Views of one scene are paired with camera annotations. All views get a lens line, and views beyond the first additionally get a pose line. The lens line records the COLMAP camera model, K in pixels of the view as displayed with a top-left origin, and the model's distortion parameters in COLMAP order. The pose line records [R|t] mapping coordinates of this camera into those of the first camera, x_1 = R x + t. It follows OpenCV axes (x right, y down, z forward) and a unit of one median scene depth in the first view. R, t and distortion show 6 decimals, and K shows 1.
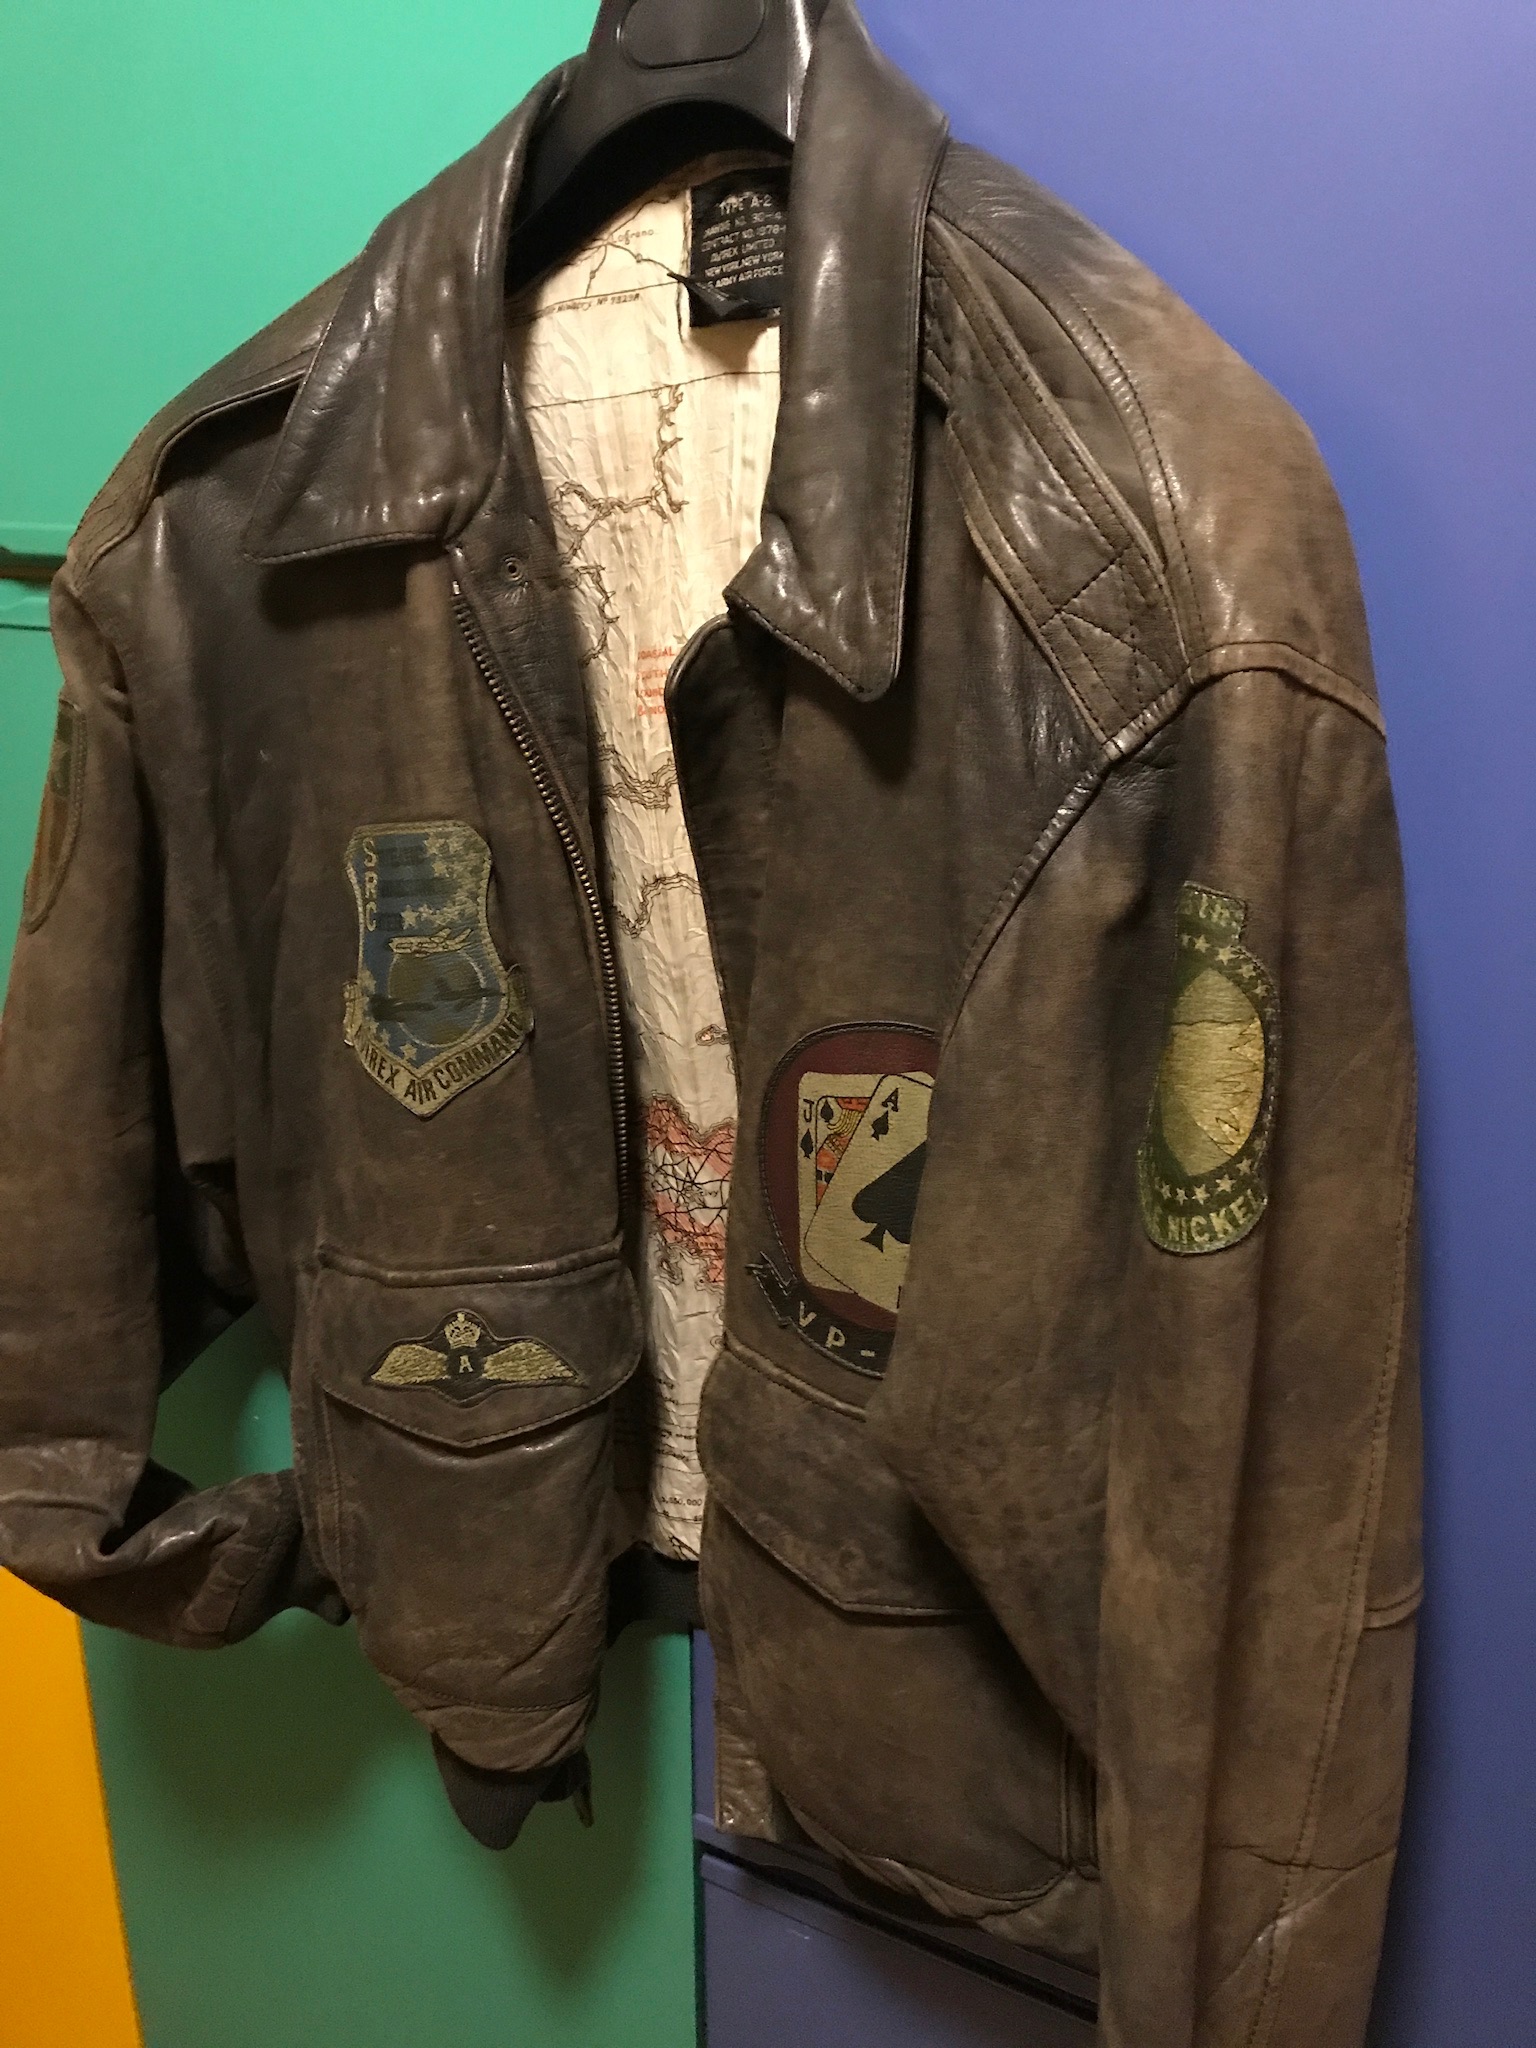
lens RADIAL K [[1657.3, 0, 769.6], [0, 1657.3, 967.8], [0, 0, 1]] dist [0.013604, -0.000128]
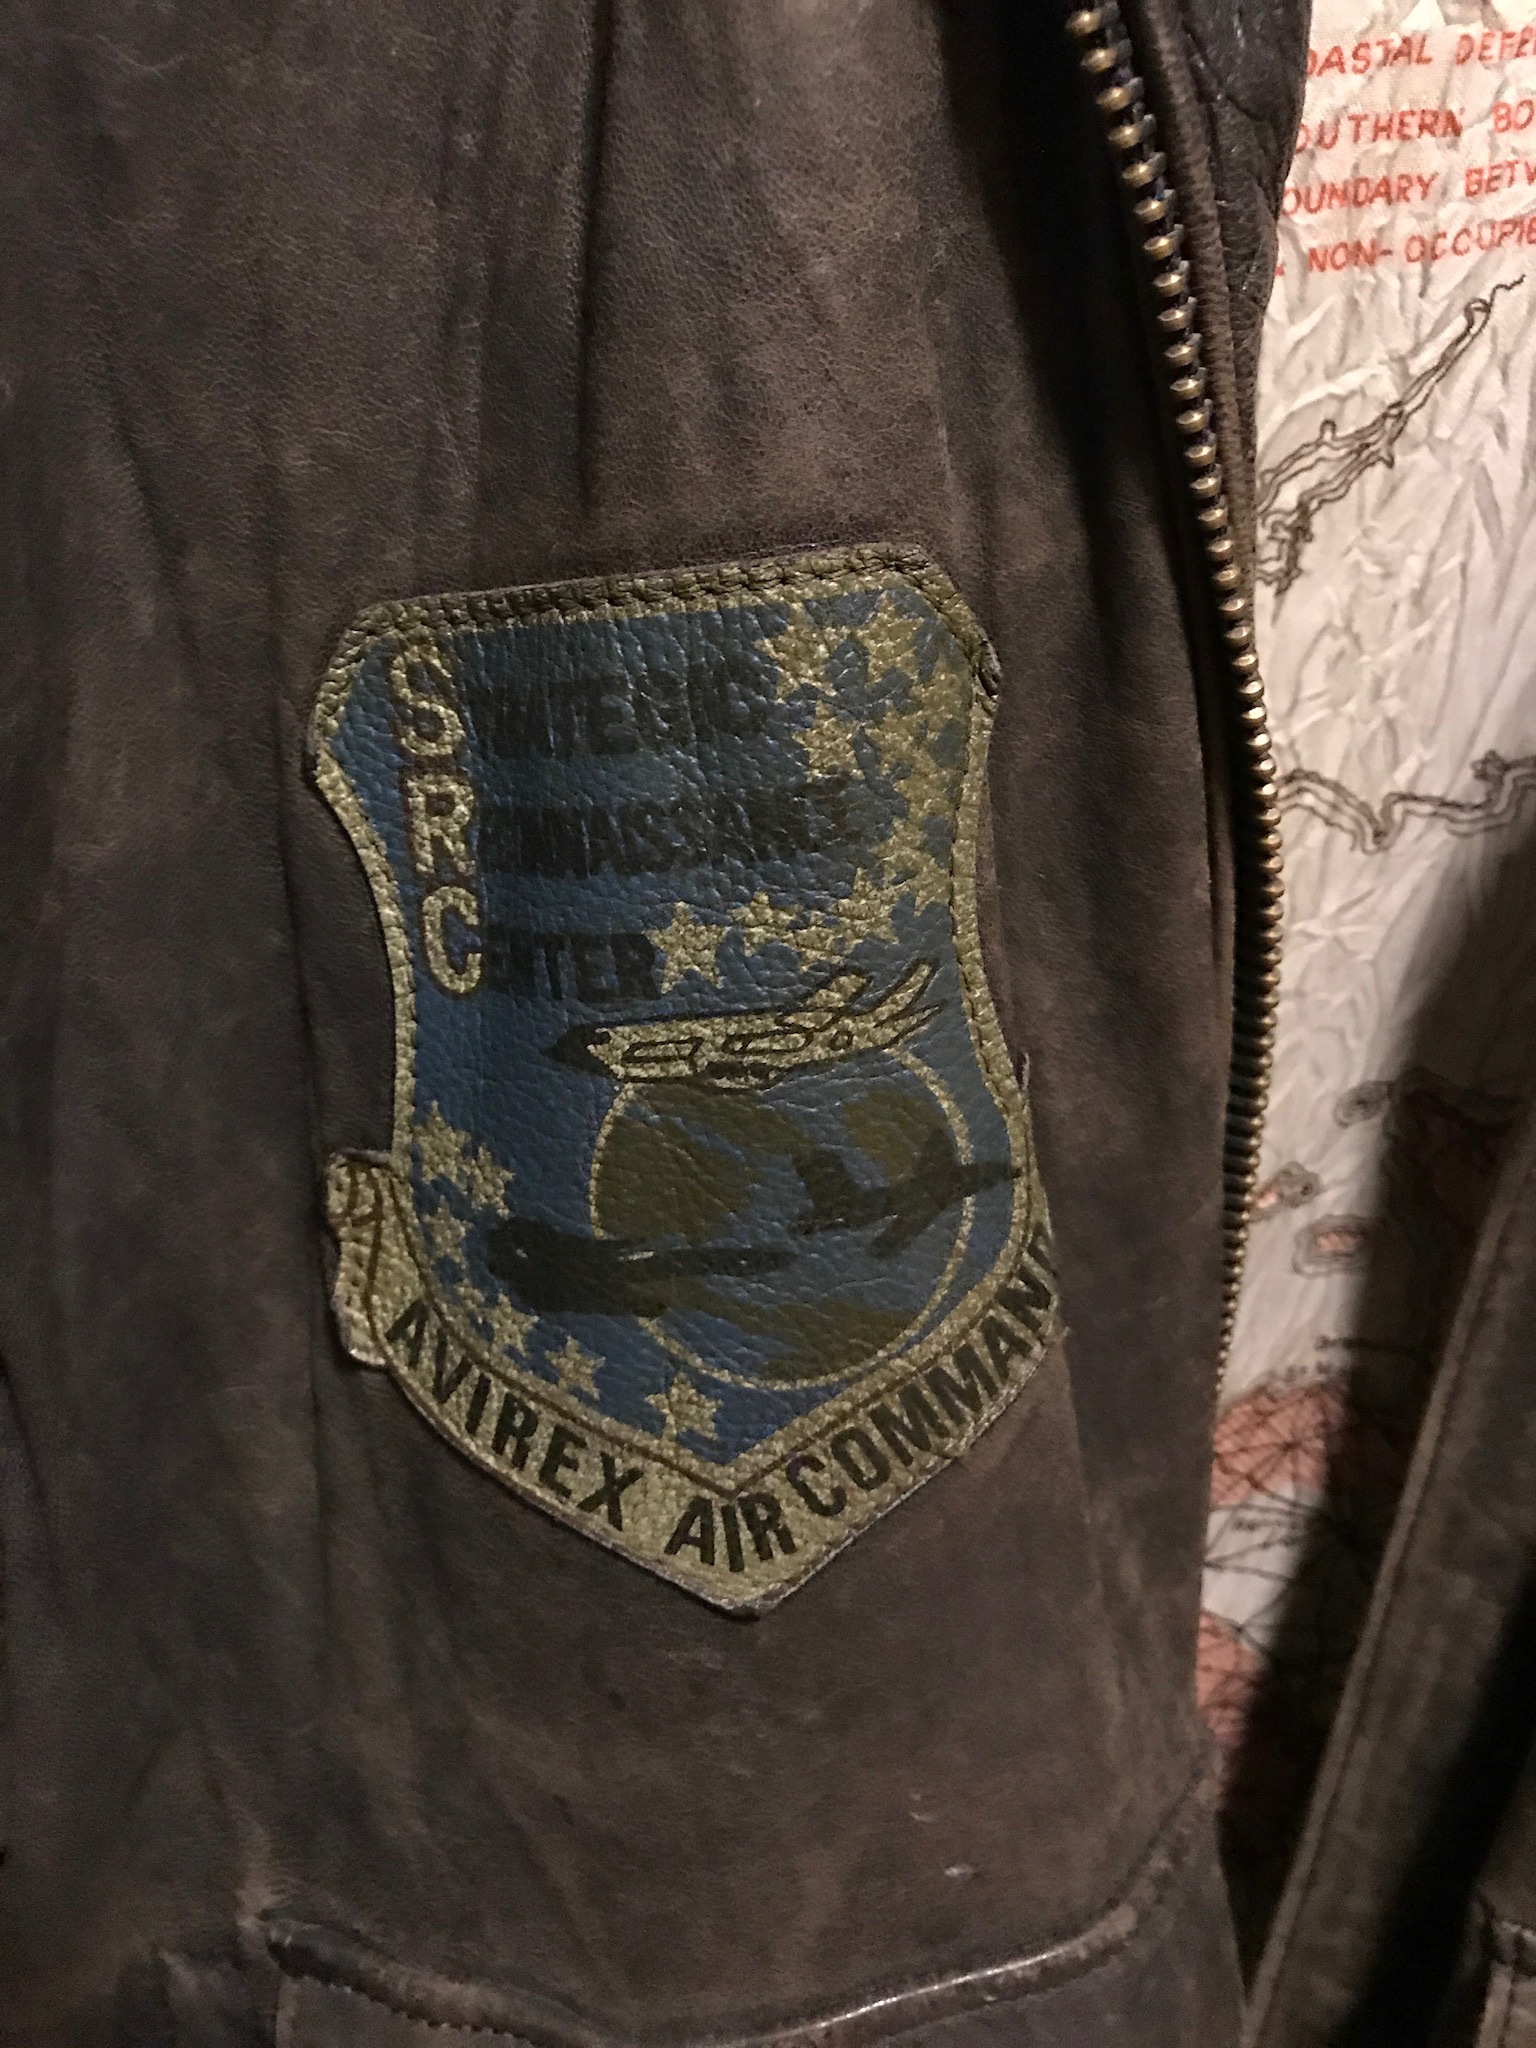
lens RADIAL K [[1657.3, 0, 769.6], [0, 1657.3, 967.8], [0, 0, 1]] dist [0.013604, -0.000128]
pose [[0.952983, -0.124432, 0.276296, -0.271013], [0.089584, 0.986733, 0.135396, -0.059519], [-0.289478, -0.104279, 0.951487, 0.735718]]
